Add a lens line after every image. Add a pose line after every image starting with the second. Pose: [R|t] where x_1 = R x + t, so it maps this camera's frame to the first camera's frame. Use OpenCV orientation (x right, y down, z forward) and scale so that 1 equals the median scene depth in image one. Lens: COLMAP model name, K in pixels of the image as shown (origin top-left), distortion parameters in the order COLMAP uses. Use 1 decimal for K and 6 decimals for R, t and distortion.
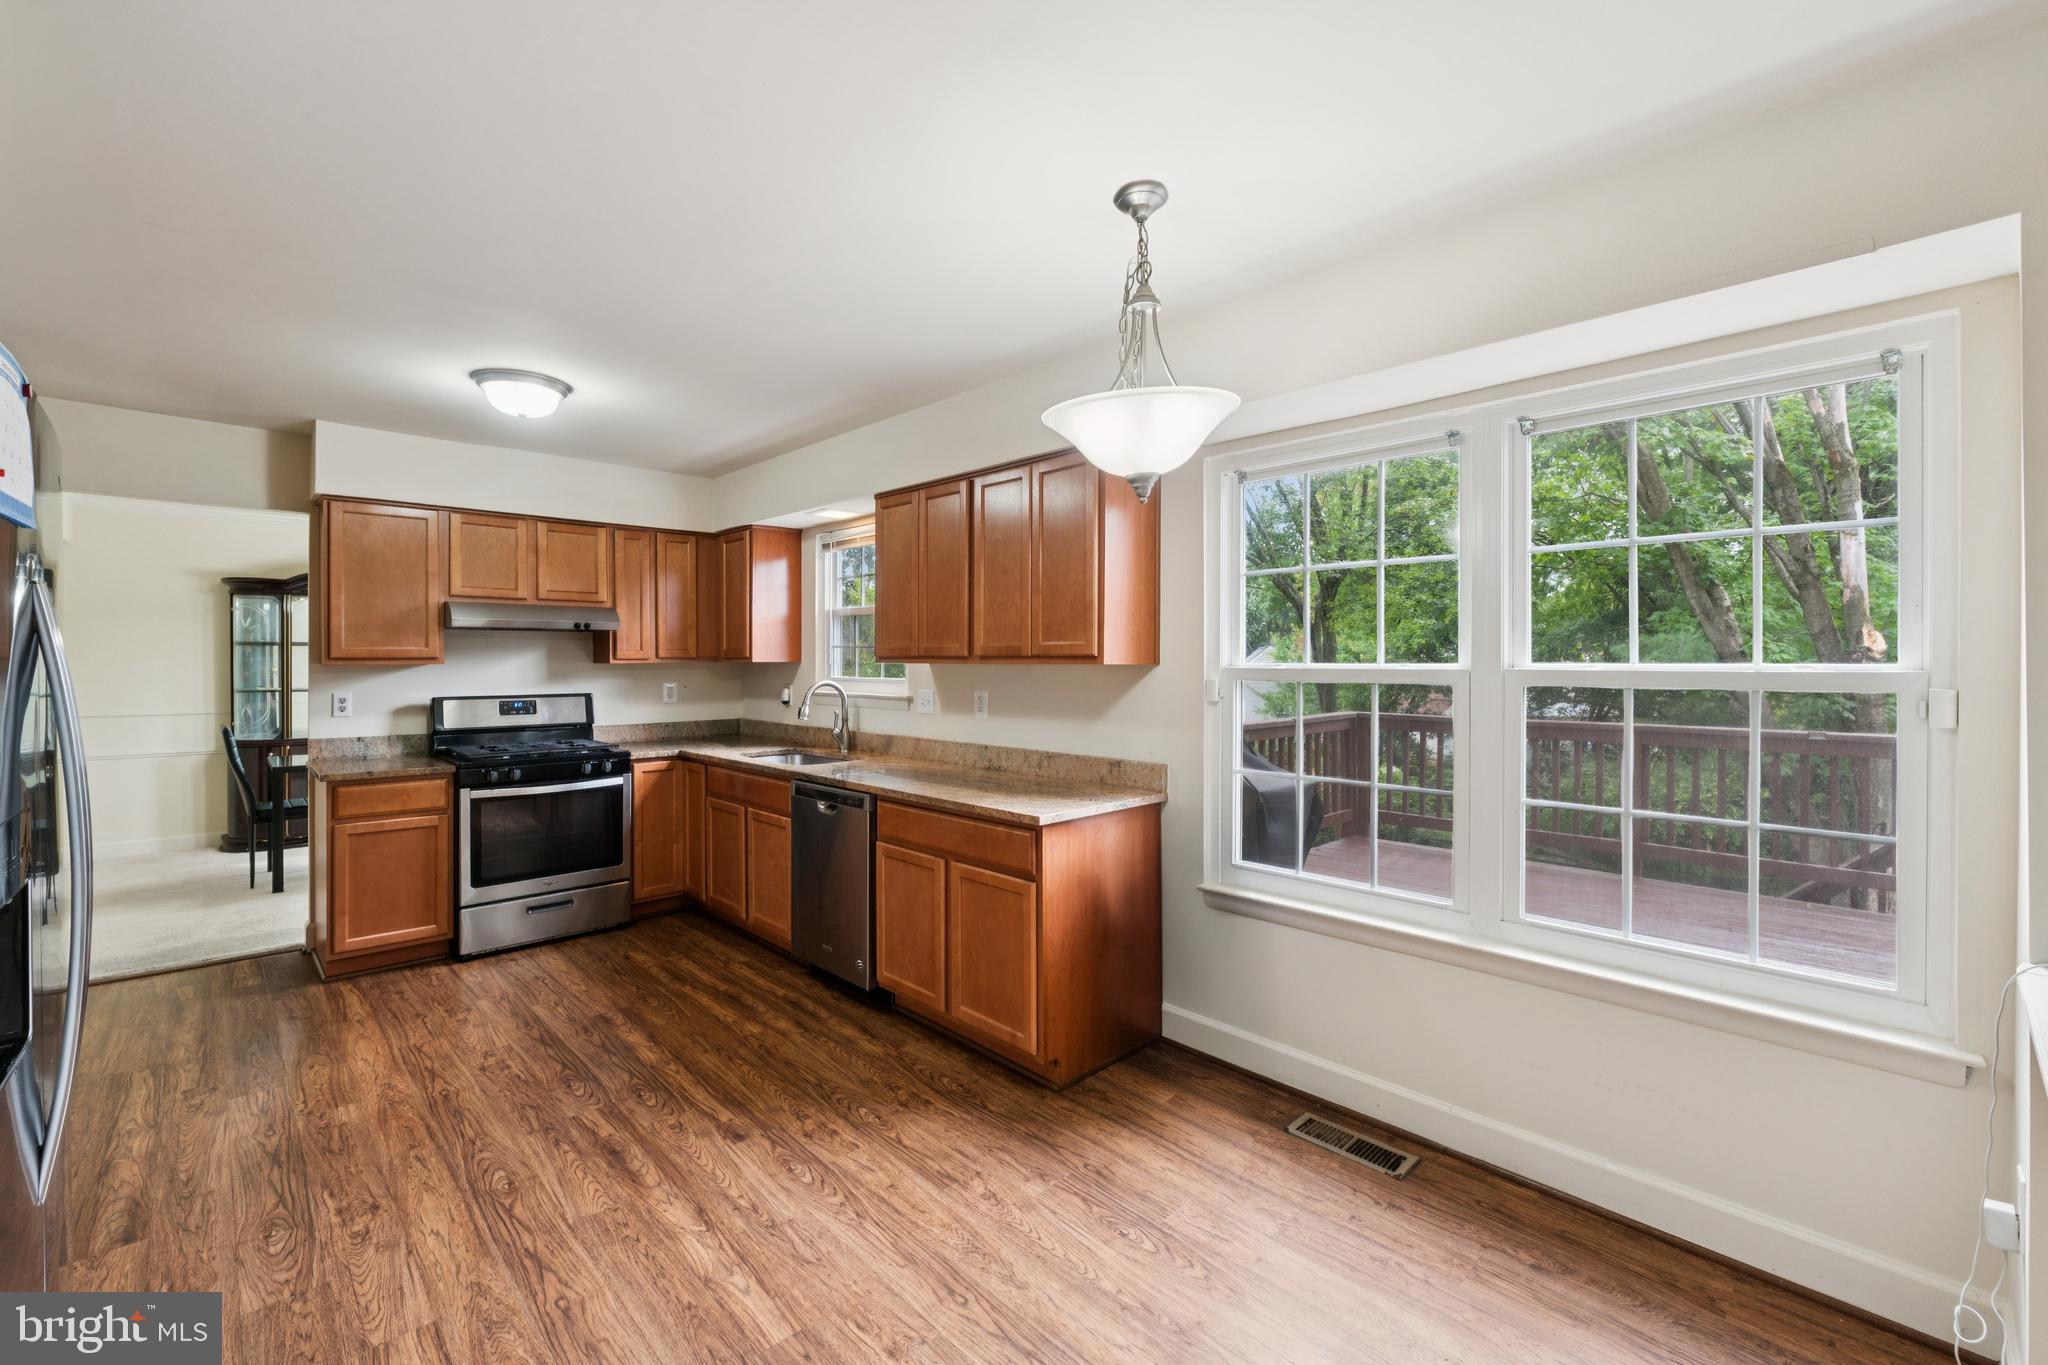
lens RADIAL K [[856.4, 0, 1022.9], [0, 856.4, 673.8], [0, 0, 1]] dist [-0.011464, -0.000096]
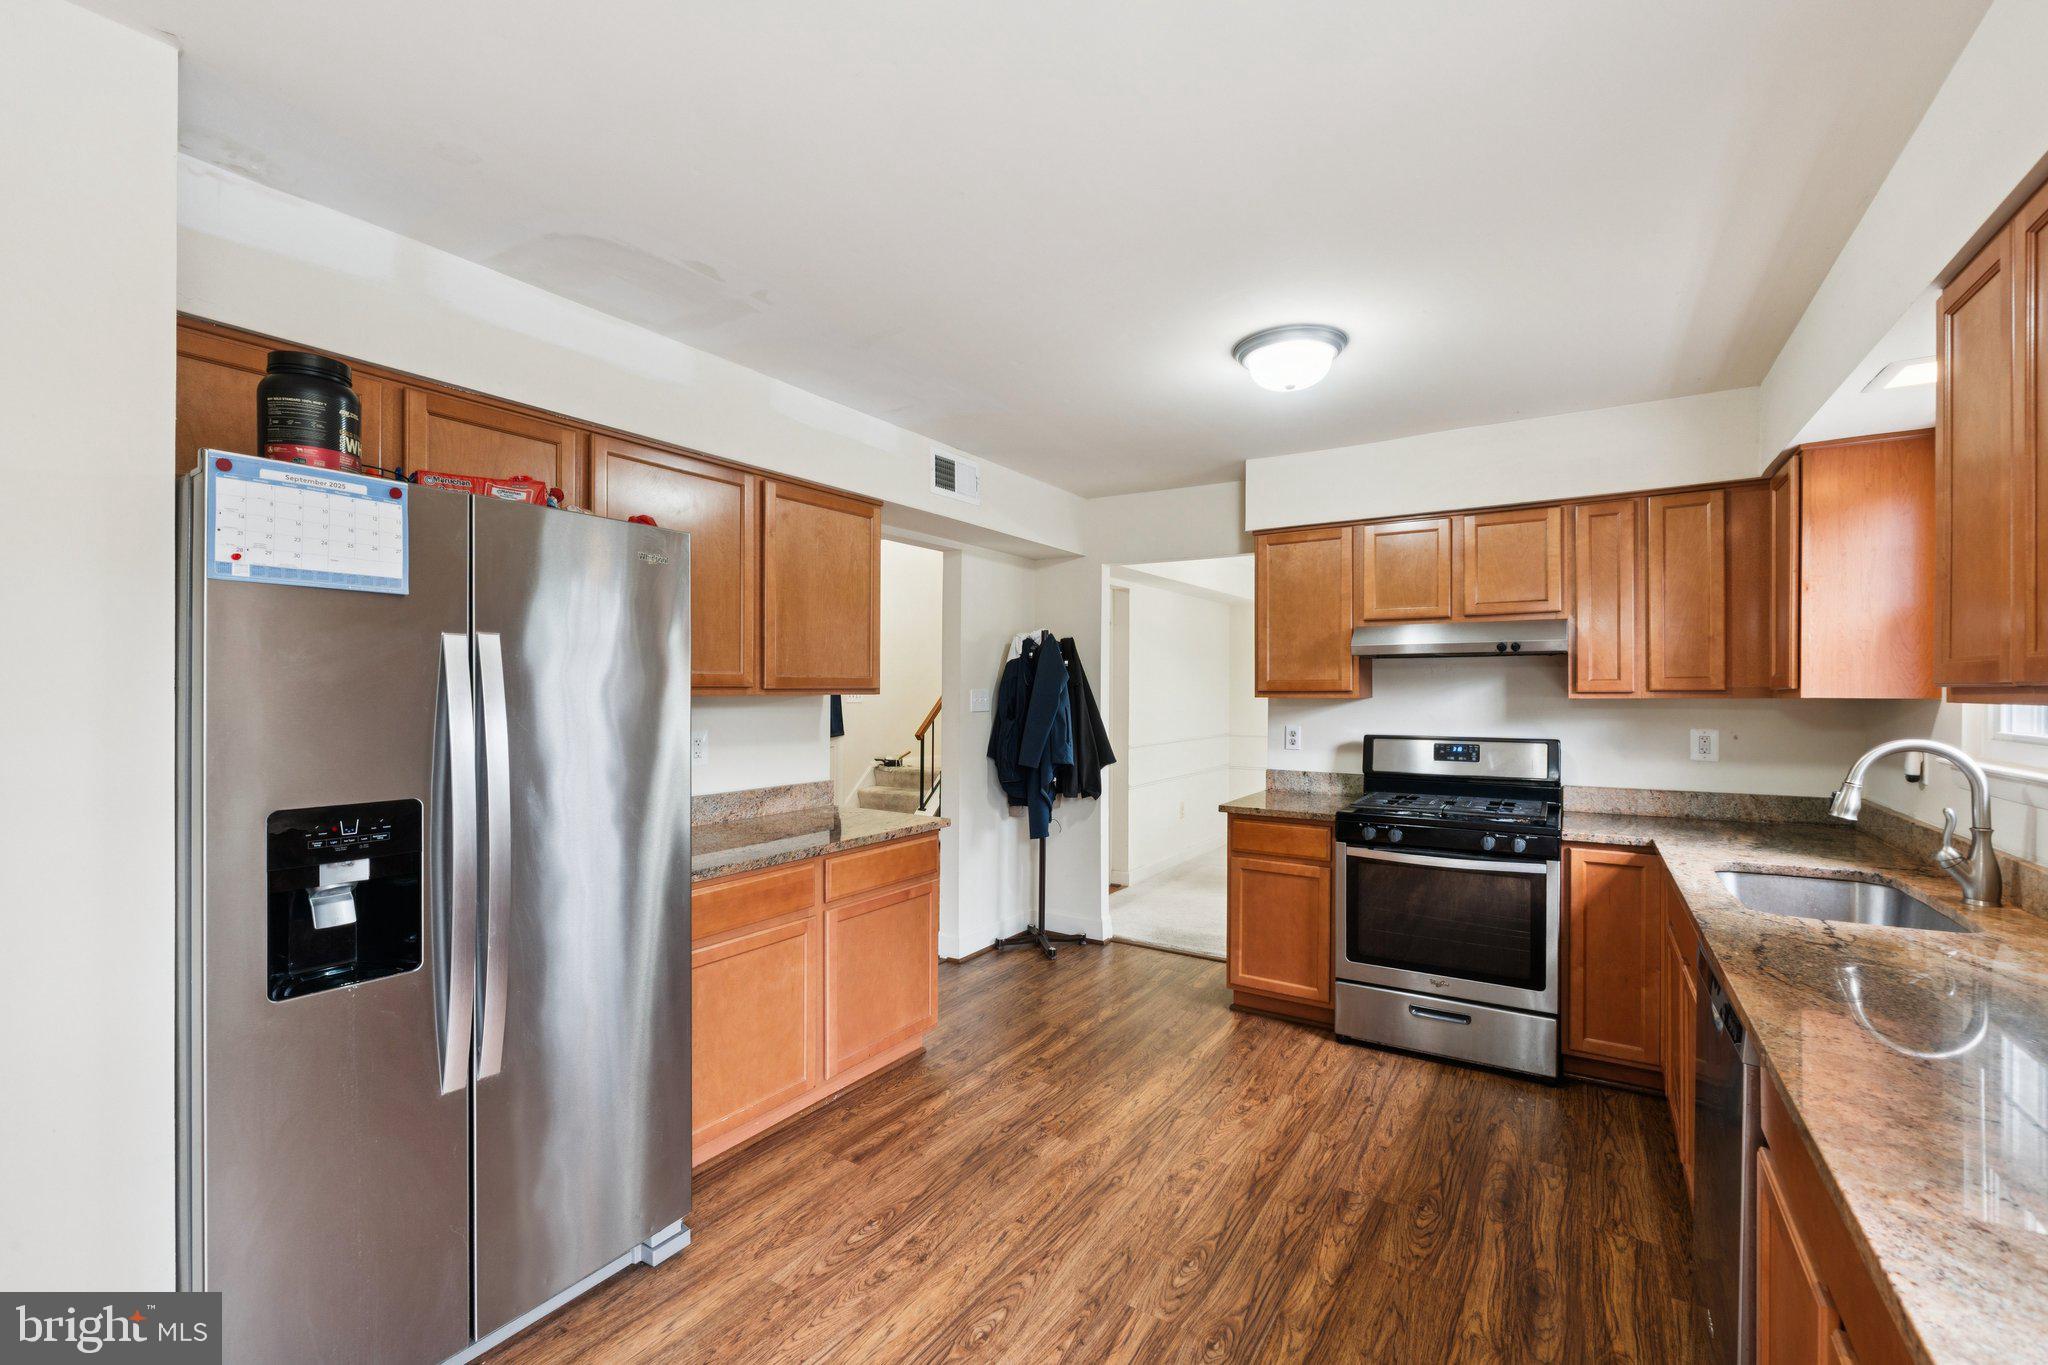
lens RADIAL K [[856.4, 0, 1023.8], [0, 856.4, 693.3], [0, 0, 1]] dist [-0.011464, -0.000096]
pose [[0.229230, 0.000277, -0.973372, 0.114725], [-0.016422, 0.999859, -0.003583, -0.007729], [0.973234, 0.016806, 0.229202, 0.485229]]
